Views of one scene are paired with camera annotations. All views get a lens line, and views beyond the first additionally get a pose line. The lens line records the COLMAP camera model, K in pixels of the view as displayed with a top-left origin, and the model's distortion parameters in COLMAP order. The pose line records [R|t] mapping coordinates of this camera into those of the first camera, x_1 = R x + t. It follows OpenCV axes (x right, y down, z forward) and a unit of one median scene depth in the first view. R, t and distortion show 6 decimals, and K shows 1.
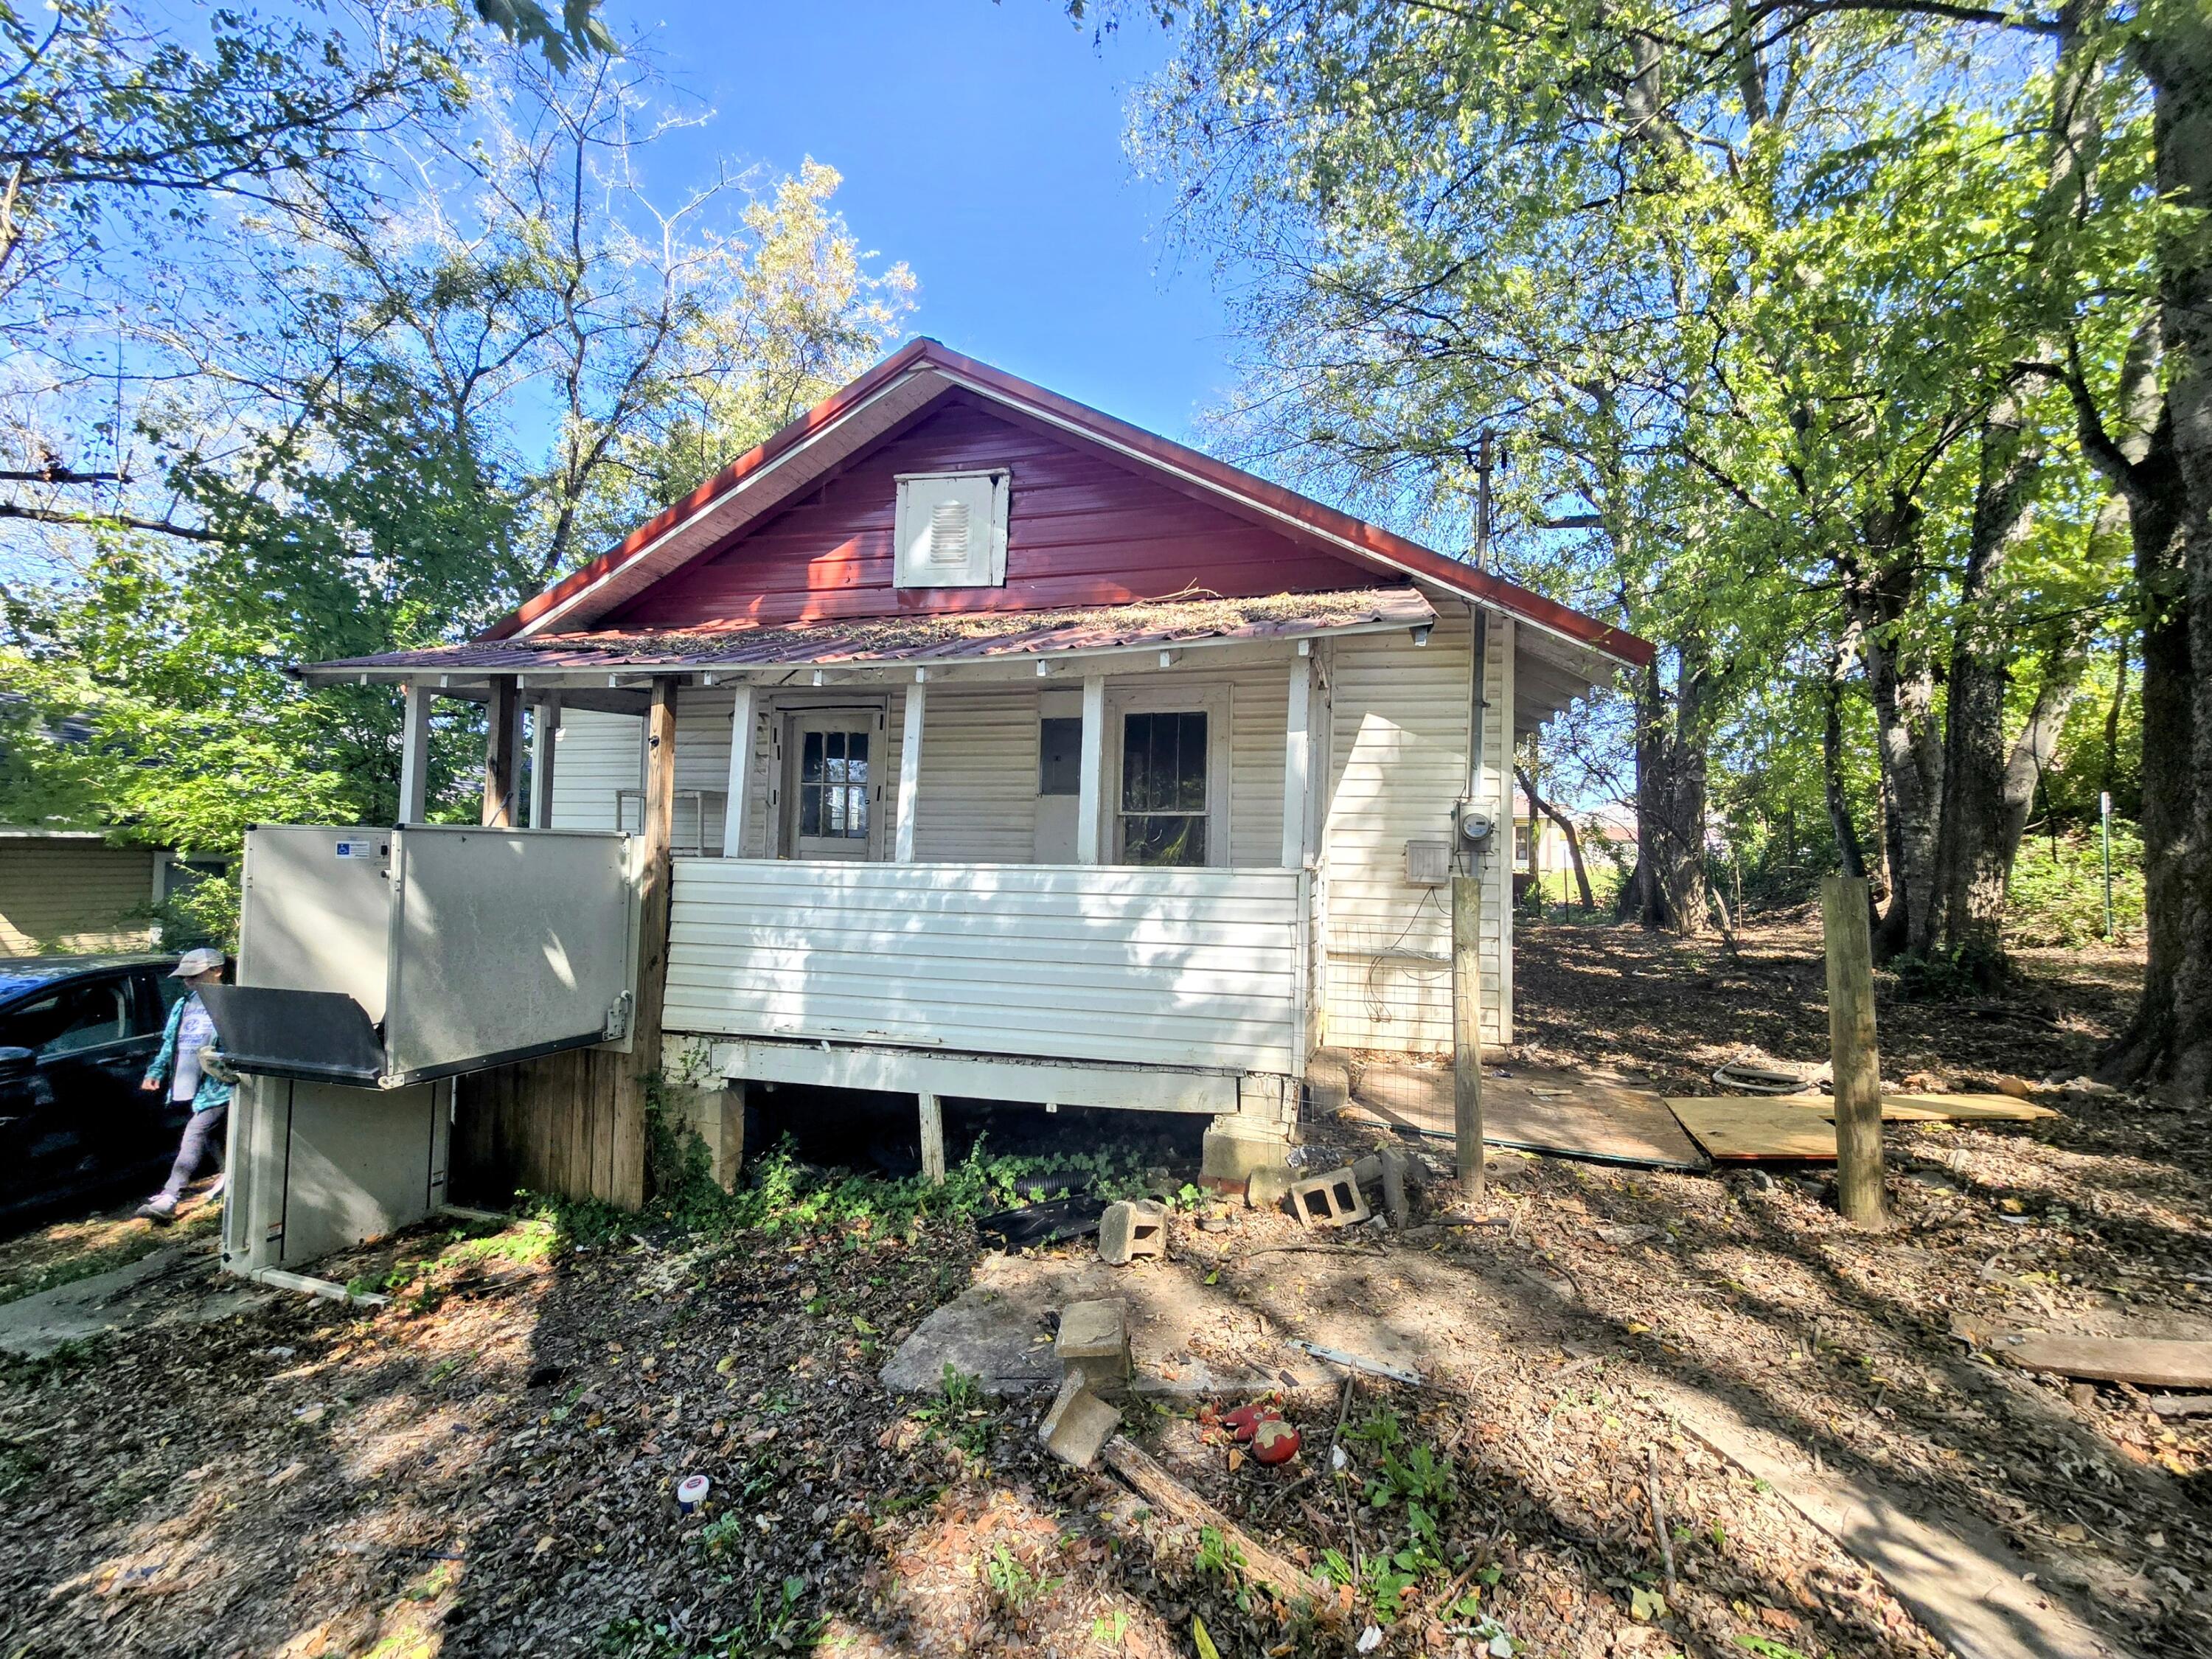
lens RADIAL K [[898.0, 0, 1113.9], [0, 898.0, 824.2], [0, 0, 1]] dist [0.000410, -0.000011]
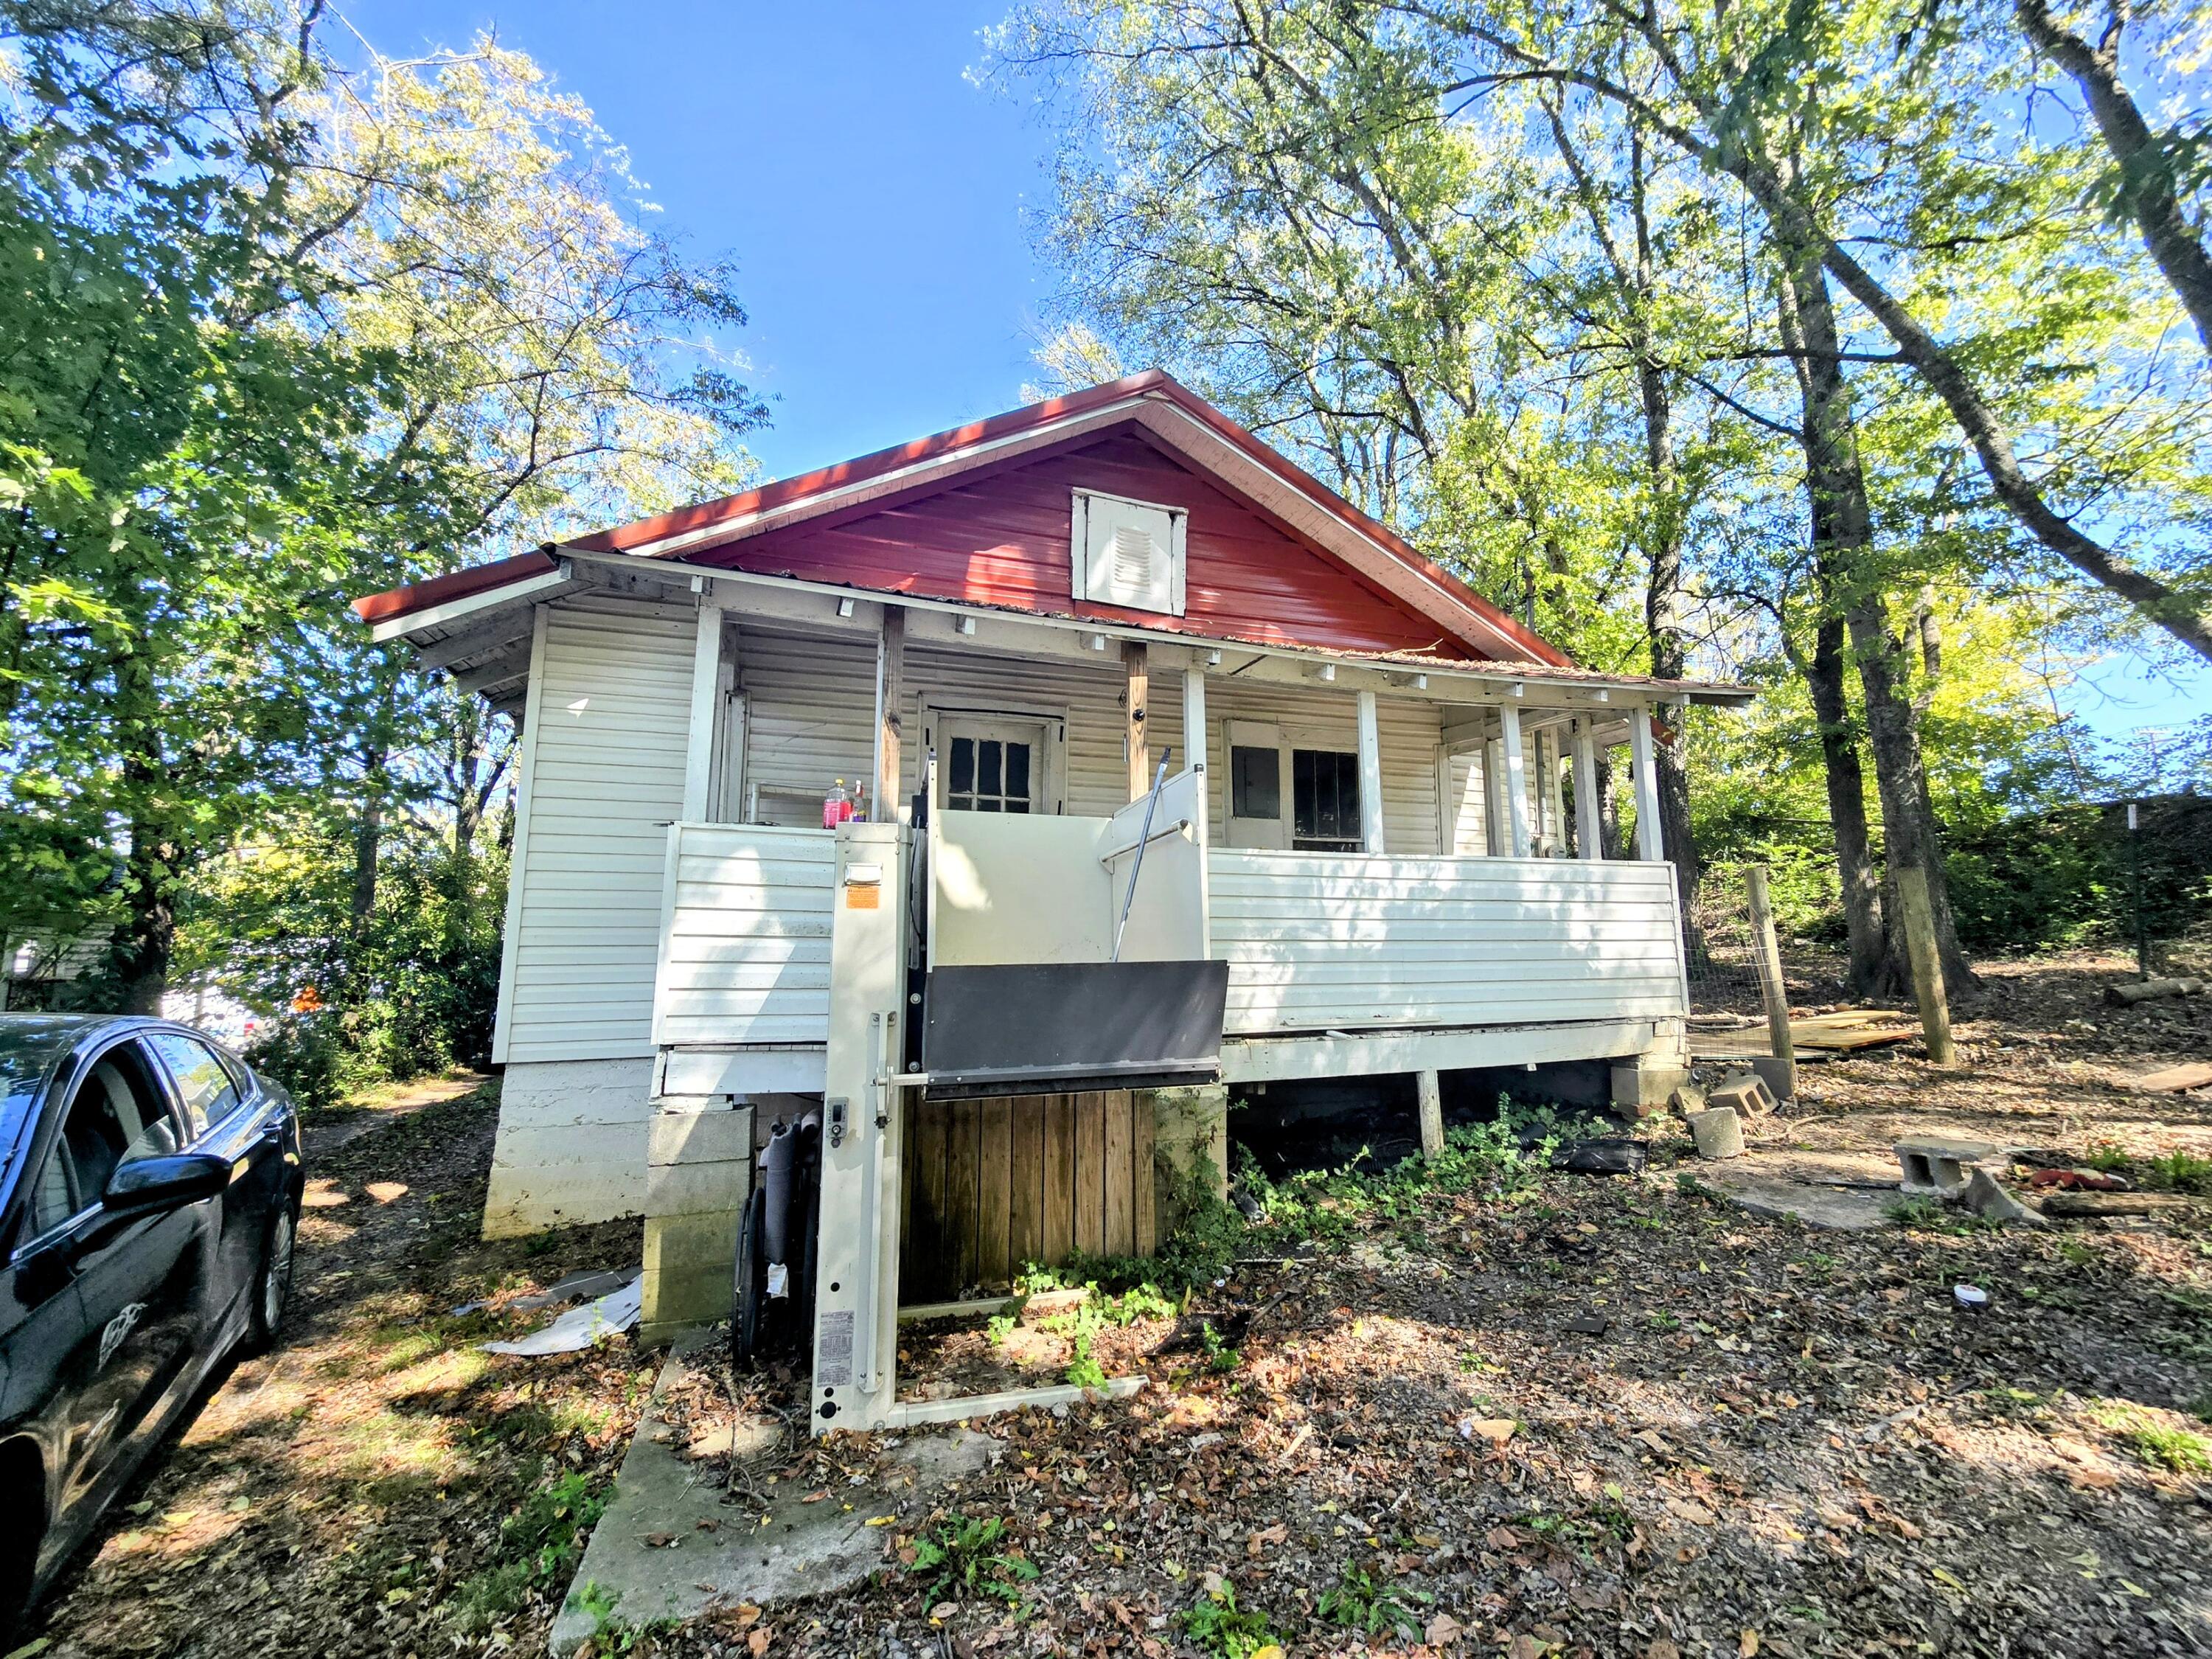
lens RADIAL K [[898.0, 0, 1113.9], [0, 898.0, 824.2], [0, 0, 1]] dist [0.000410, -0.000011]
pose [[0.845299, 0.054374, 0.531520, -0.926019], [-0.000978, 0.994964, -0.100228, 0.099436], [-0.534293, 0.084203, 0.841095, 0.238378]]
